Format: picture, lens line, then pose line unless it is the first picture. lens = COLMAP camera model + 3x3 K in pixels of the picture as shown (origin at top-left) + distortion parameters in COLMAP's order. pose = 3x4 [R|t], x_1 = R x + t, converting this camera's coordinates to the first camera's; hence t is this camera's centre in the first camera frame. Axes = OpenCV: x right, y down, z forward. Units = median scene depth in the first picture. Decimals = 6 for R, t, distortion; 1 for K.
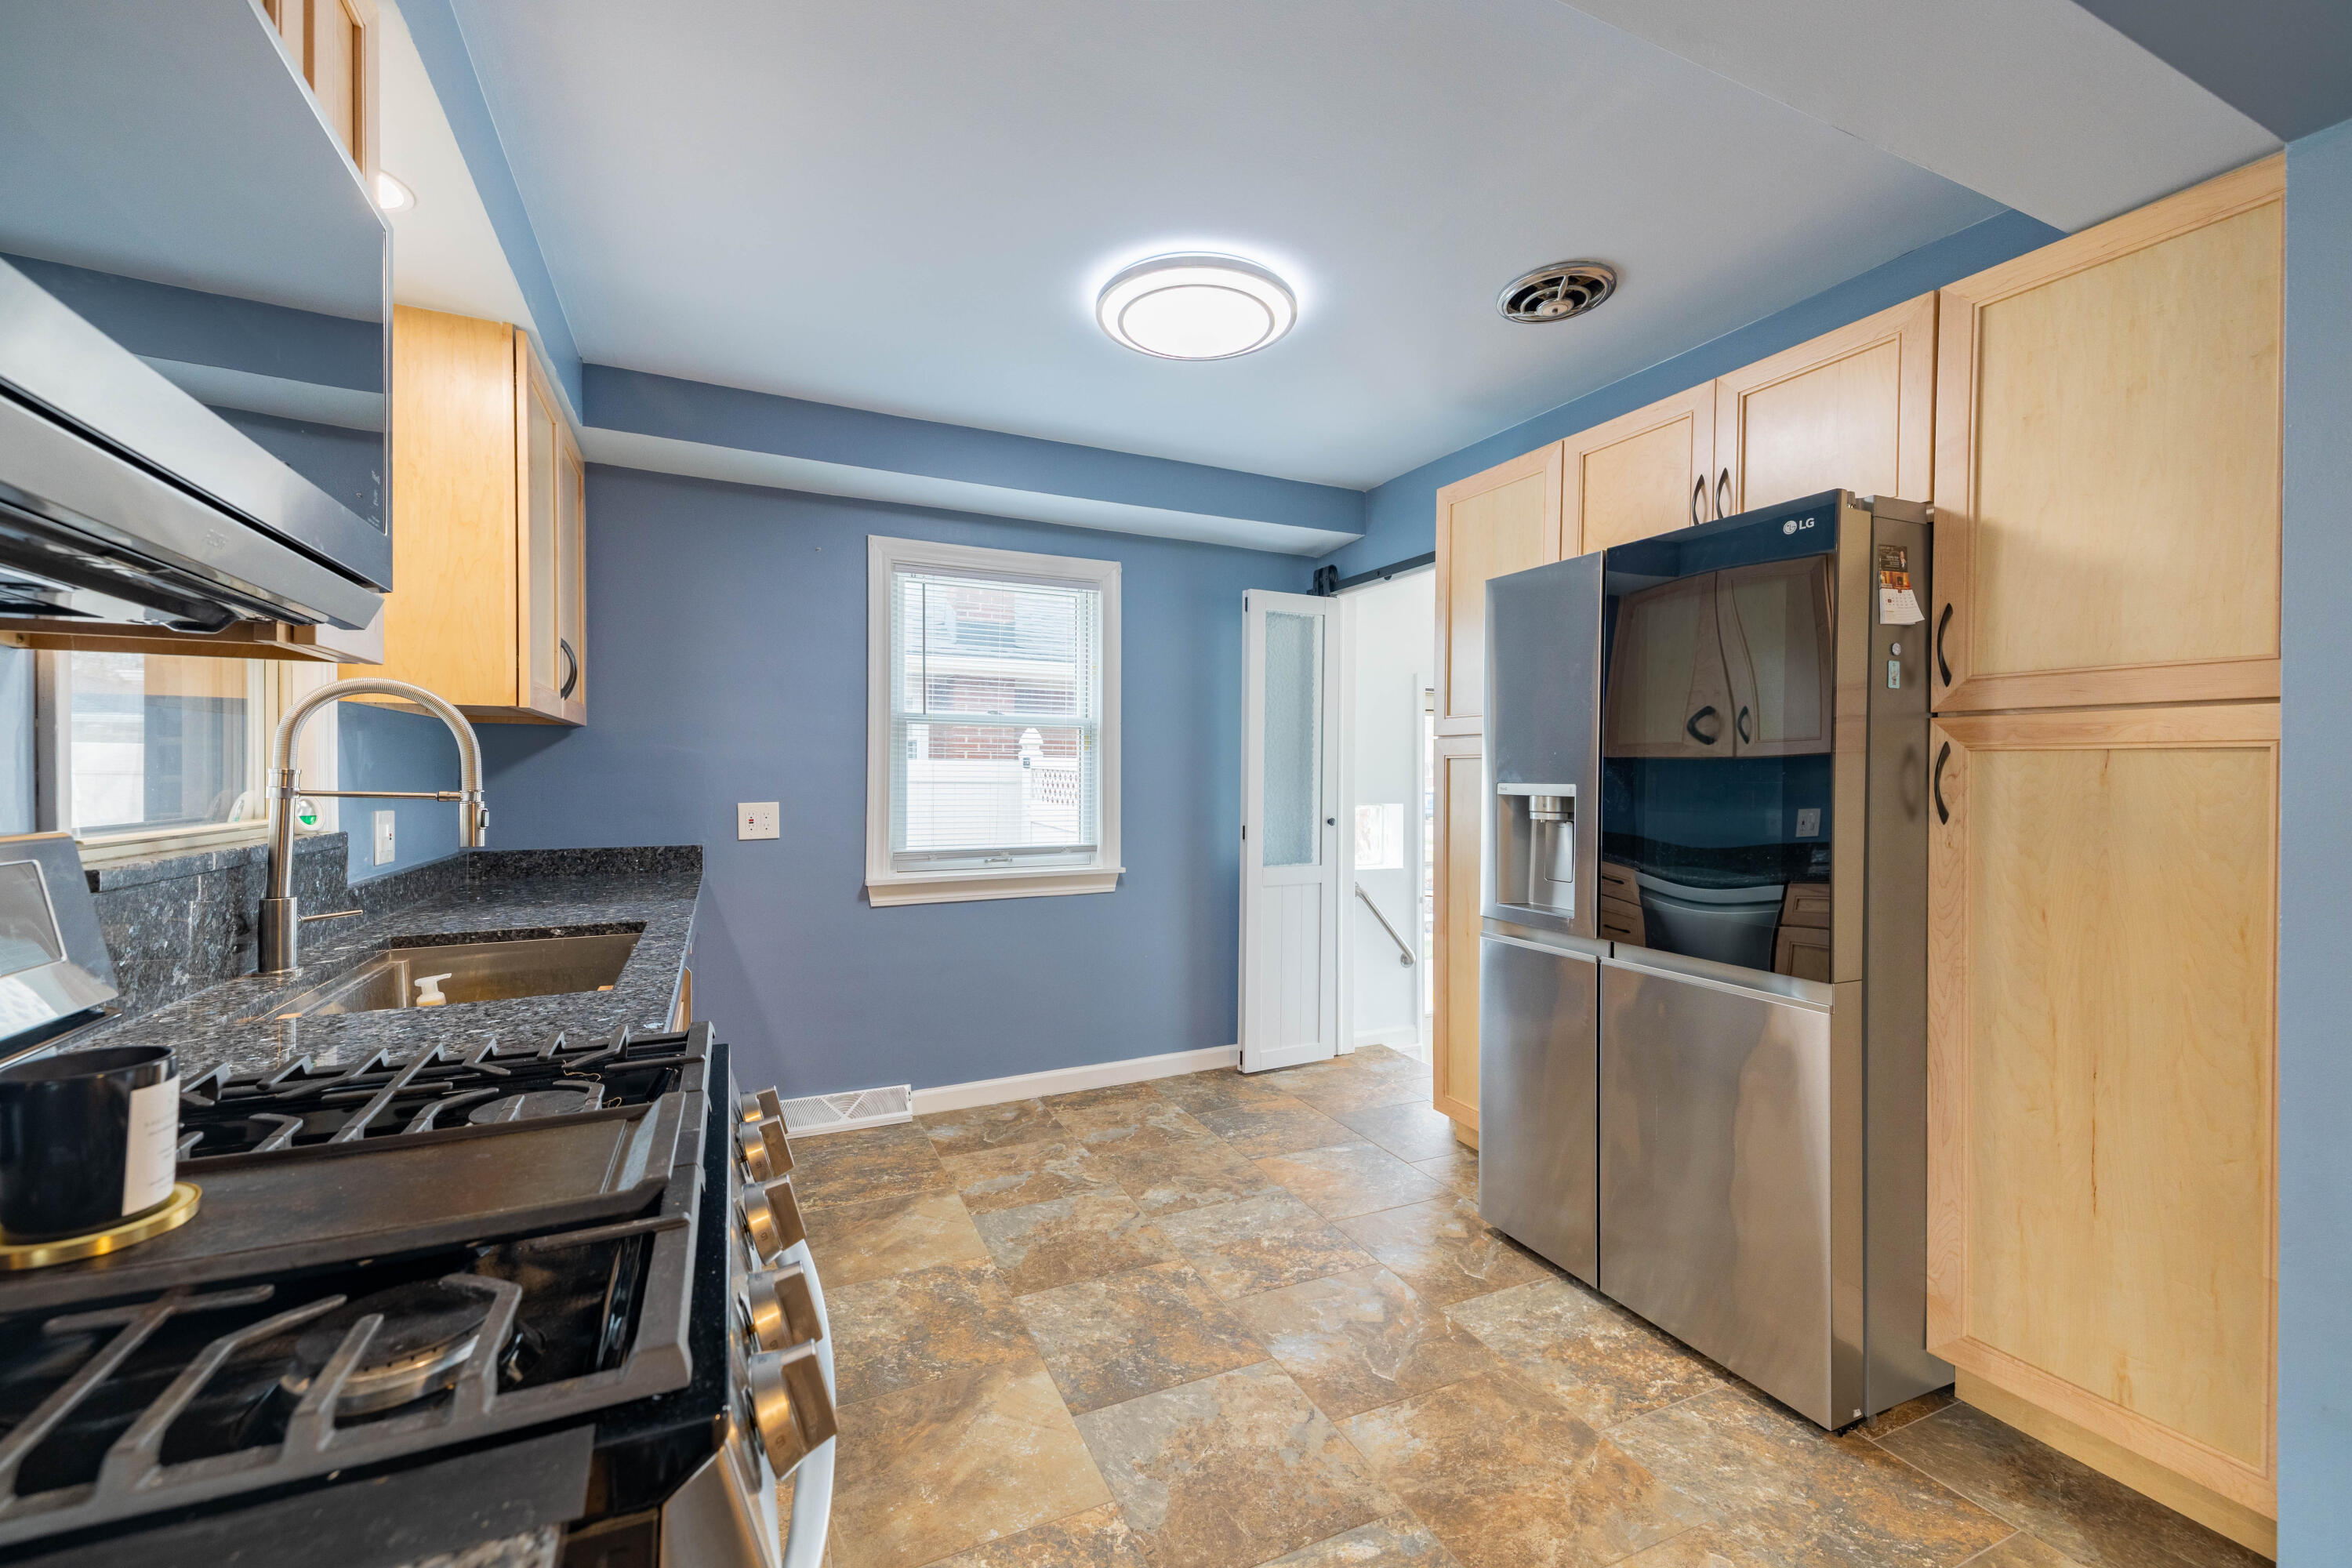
lens RADIAL K [[952.0, 0, 1176.1], [0, 952.0, 776.2], [0, 0, 1]] dist [0.057953, -0.022441]
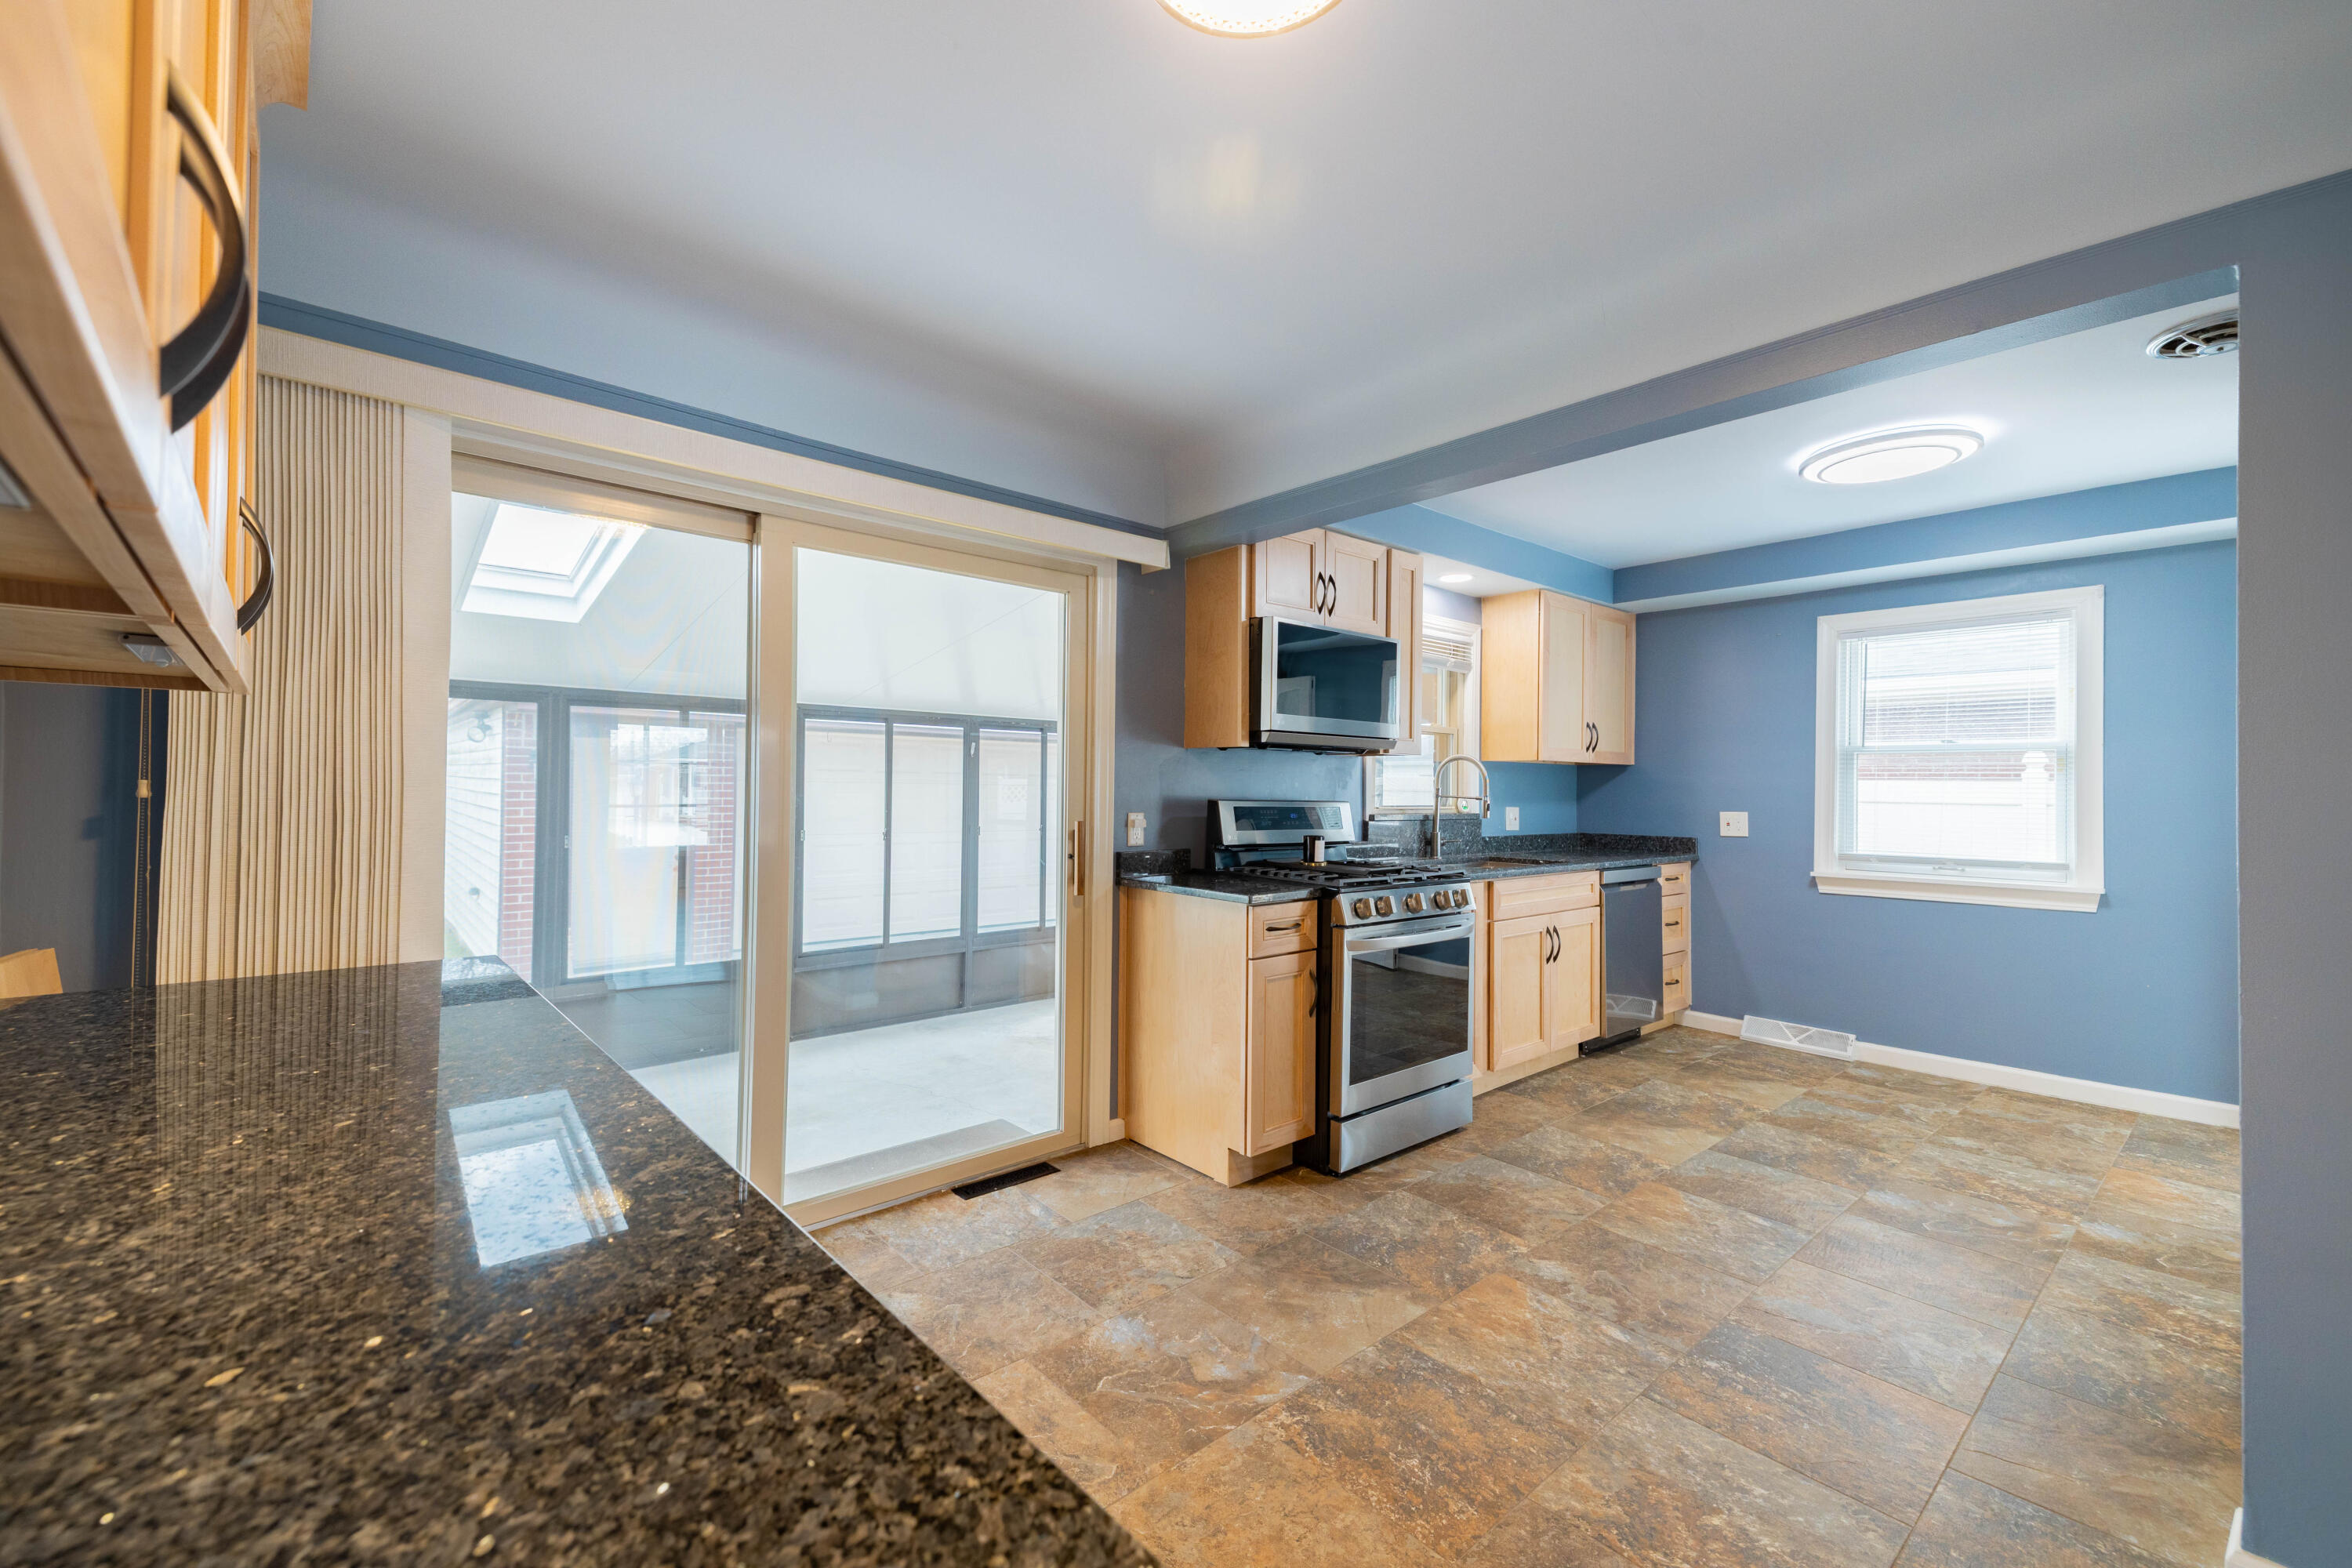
lens RADIAL K [[960.5, 0, 1178.0], [0, 960.5, 776.6], [0, 0, 1]] dist [0.055886, -0.021019]
pose [[0.283867, -0.014091, -0.958760, 0.901132], [-0.011907, 0.999763, -0.018219, 0.012030], [0.958790, 0.016588, 0.283632, -0.303516]]
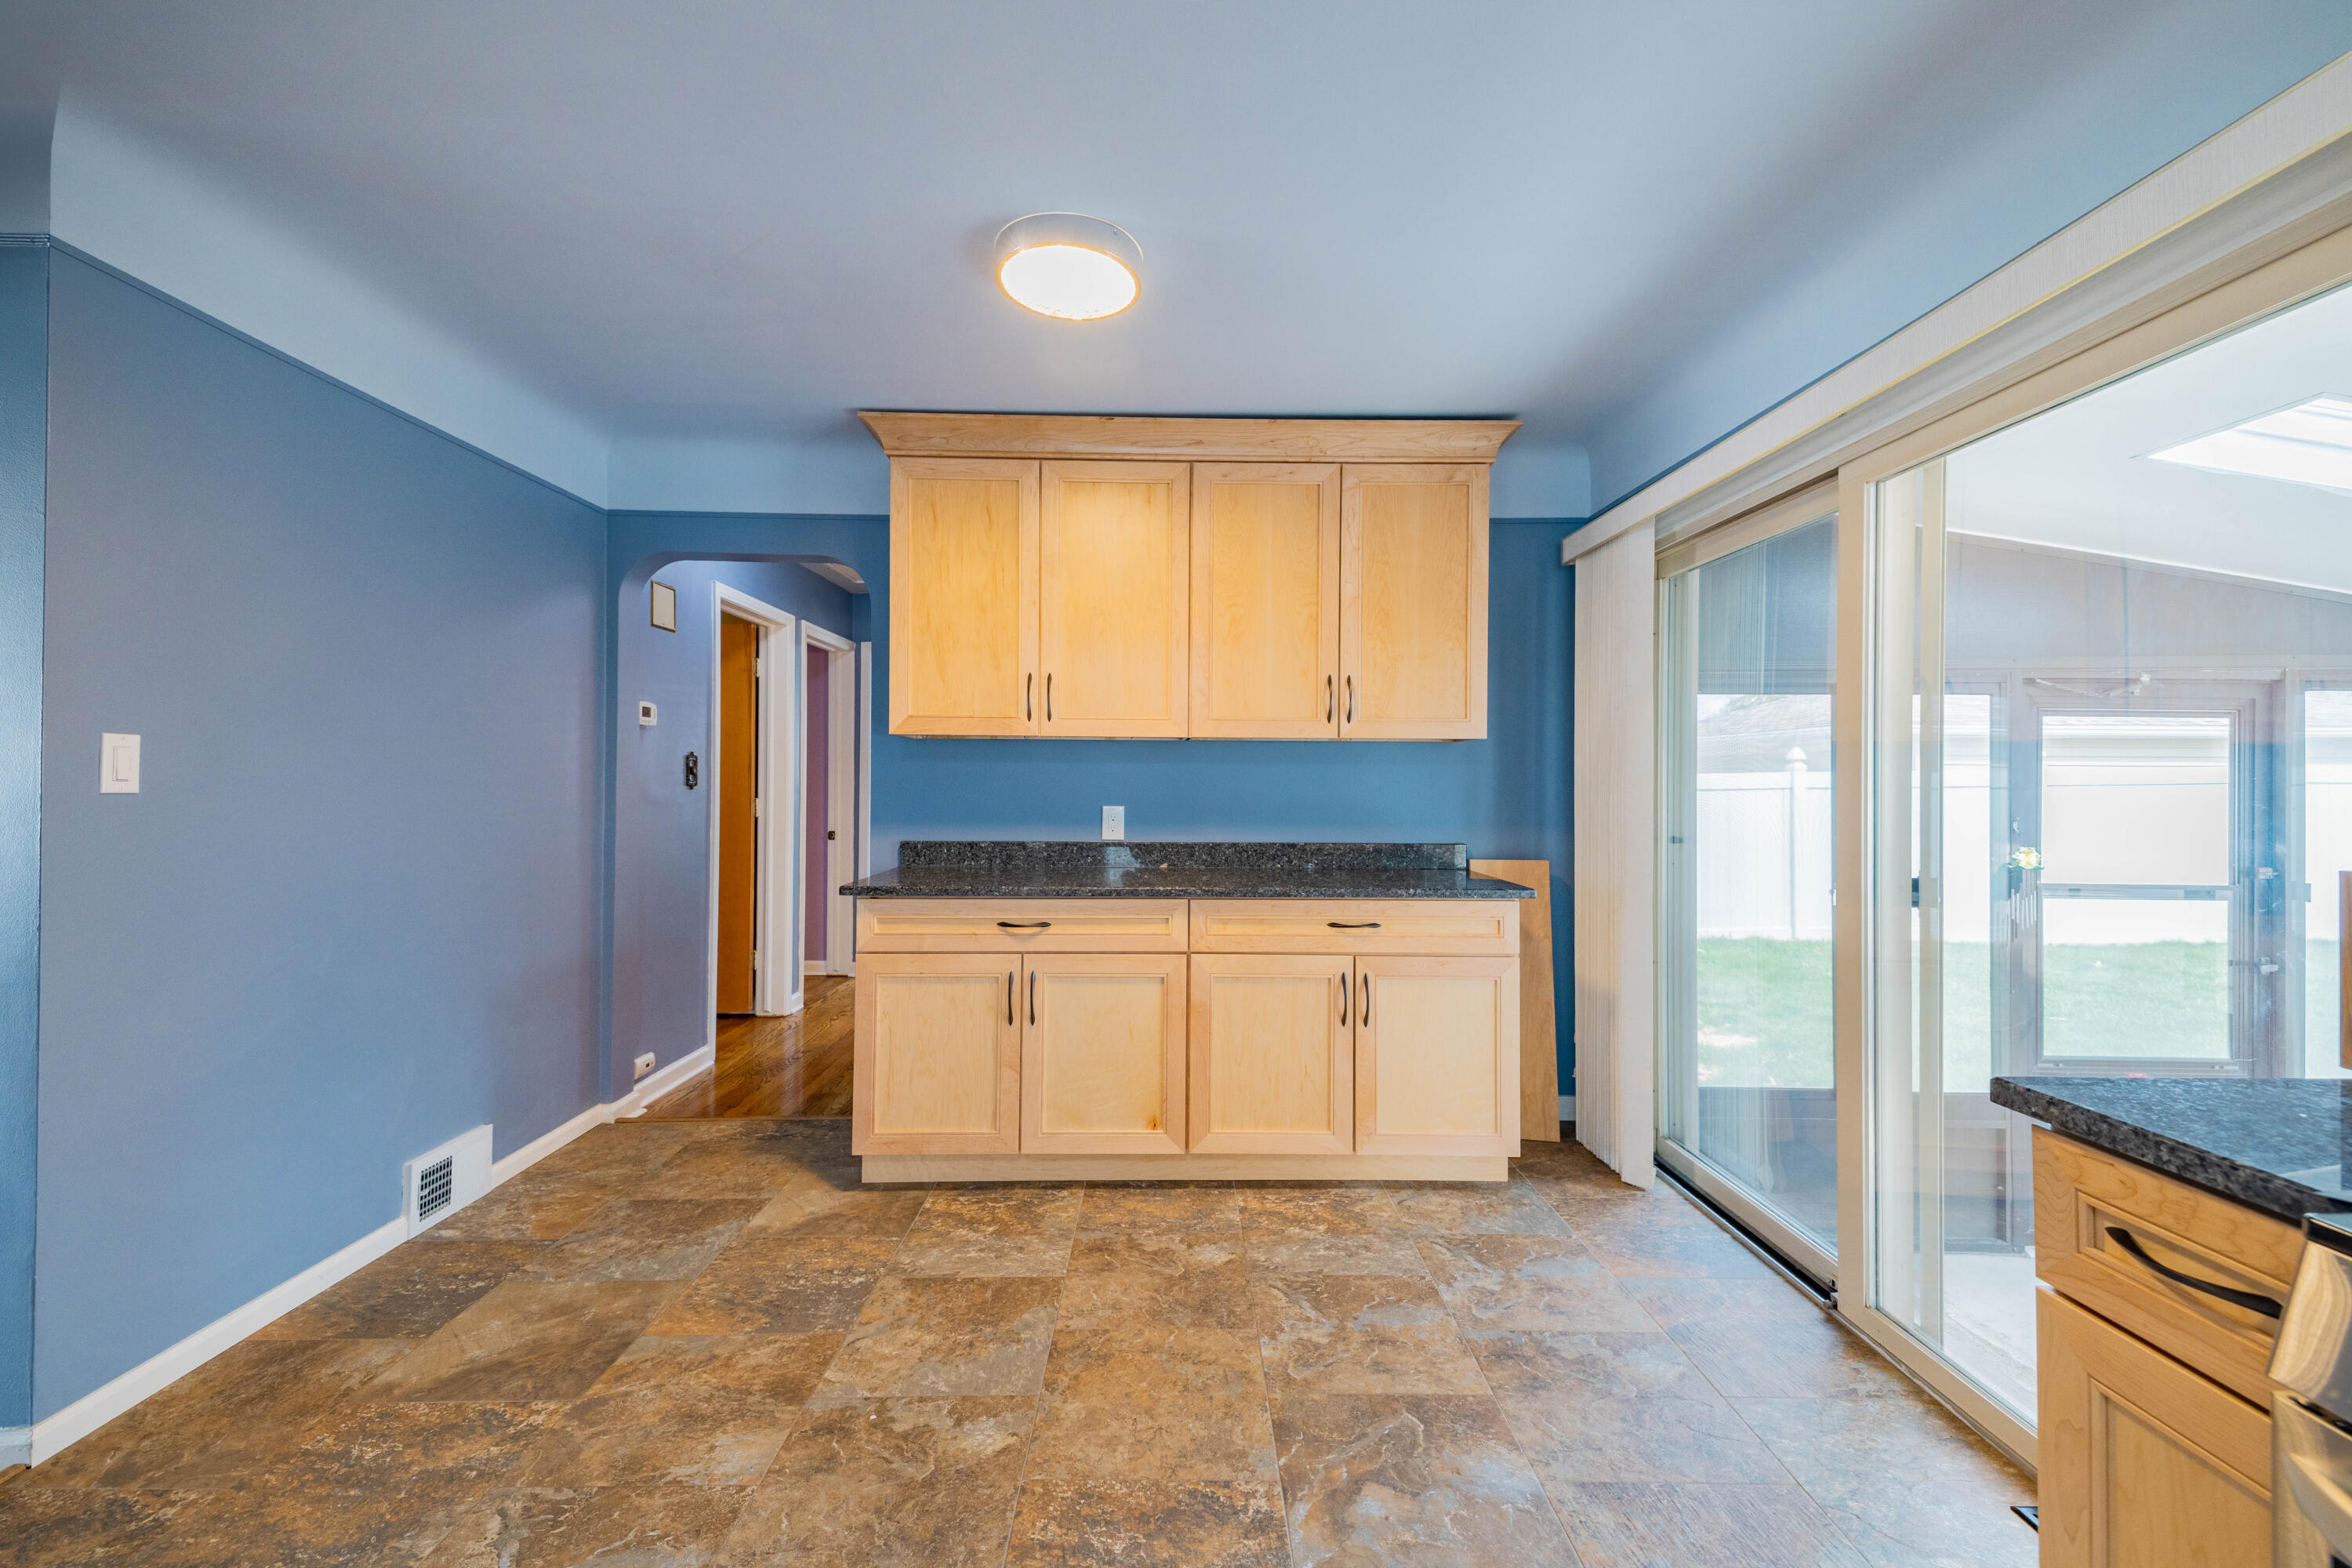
lens RADIAL K [[952.0, 0, 1176.1], [0, 952.0, 776.2], [0, 0, 1]] dist [0.057953, -0.022441]
pose [[-0.909156, -0.012238, 0.416277, 0.074522], [-0.013107, 0.999914, 0.000771, 0.008982], [-0.416250, -0.004755, -0.909238, 0.518401]]
